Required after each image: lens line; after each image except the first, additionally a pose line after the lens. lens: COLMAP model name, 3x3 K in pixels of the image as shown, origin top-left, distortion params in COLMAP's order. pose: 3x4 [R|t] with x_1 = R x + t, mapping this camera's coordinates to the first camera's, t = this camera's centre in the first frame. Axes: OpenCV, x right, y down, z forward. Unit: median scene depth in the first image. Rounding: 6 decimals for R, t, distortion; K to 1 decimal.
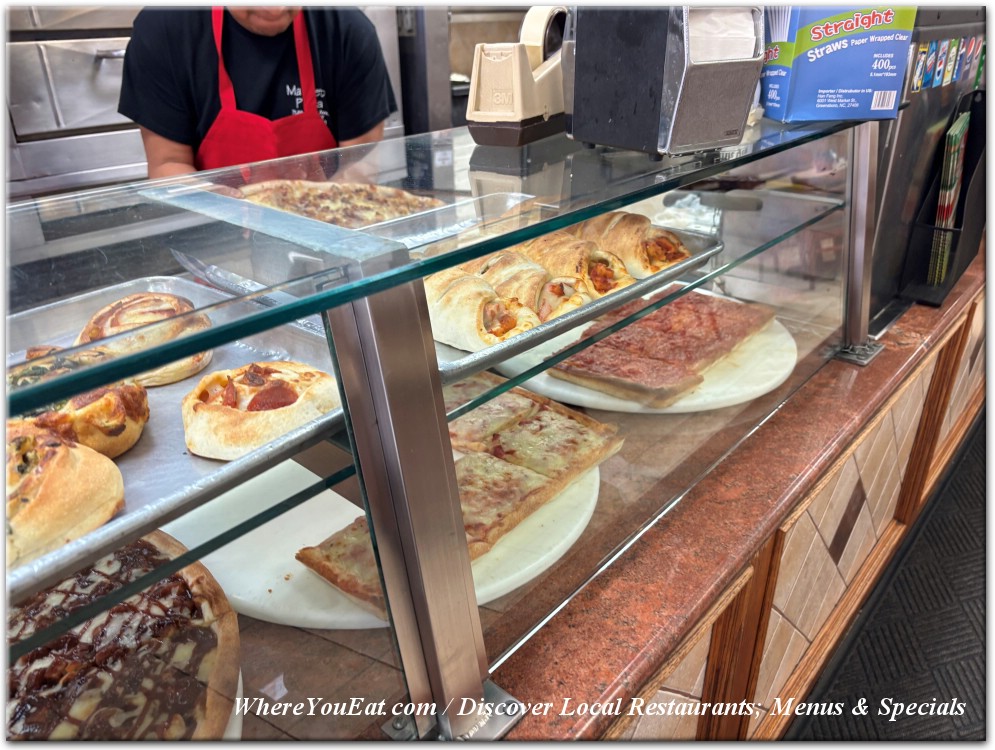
lens RADIAL K [[744.7, 0, 491.7], [0, 744.7, 380.3], [0, 0, 1]] dist [0.061832, -0.070652]
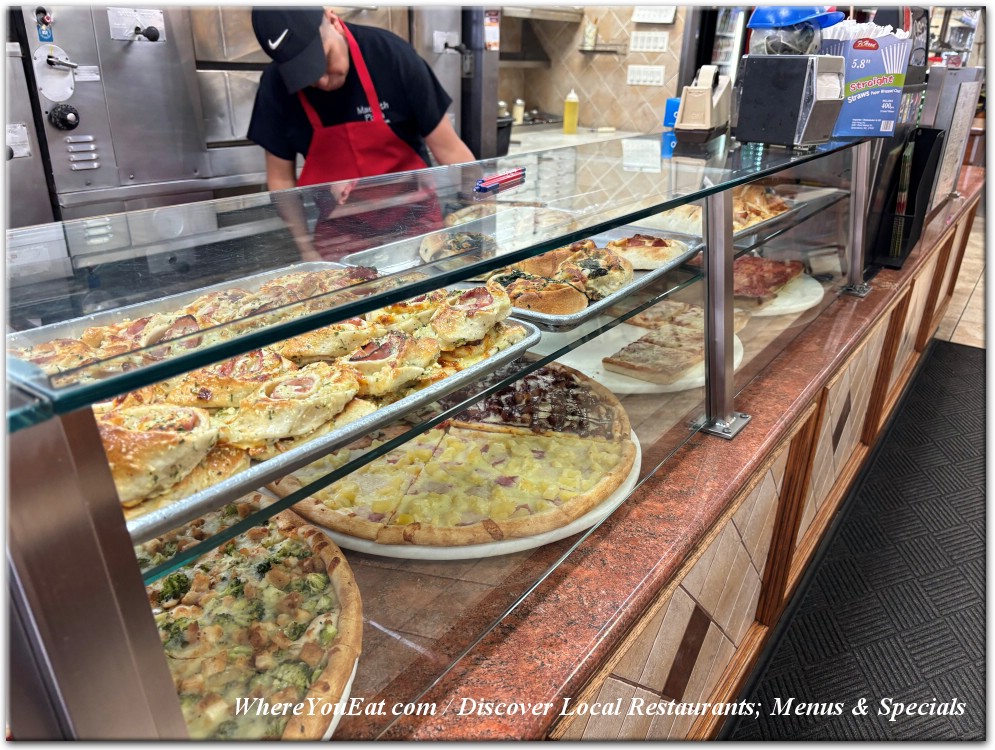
lens RADIAL K [[744.7, 0, 496.4], [0, 744.7, 376.4], [0, 0, 1]] dist [0.061832, -0.070652]
pose [[0.994605, -0.003685, 0.103672, -0.366299], [0.009104, 0.998613, -0.051849, 0.189126], [-0.103337, 0.052513, 0.993259, -0.399284]]
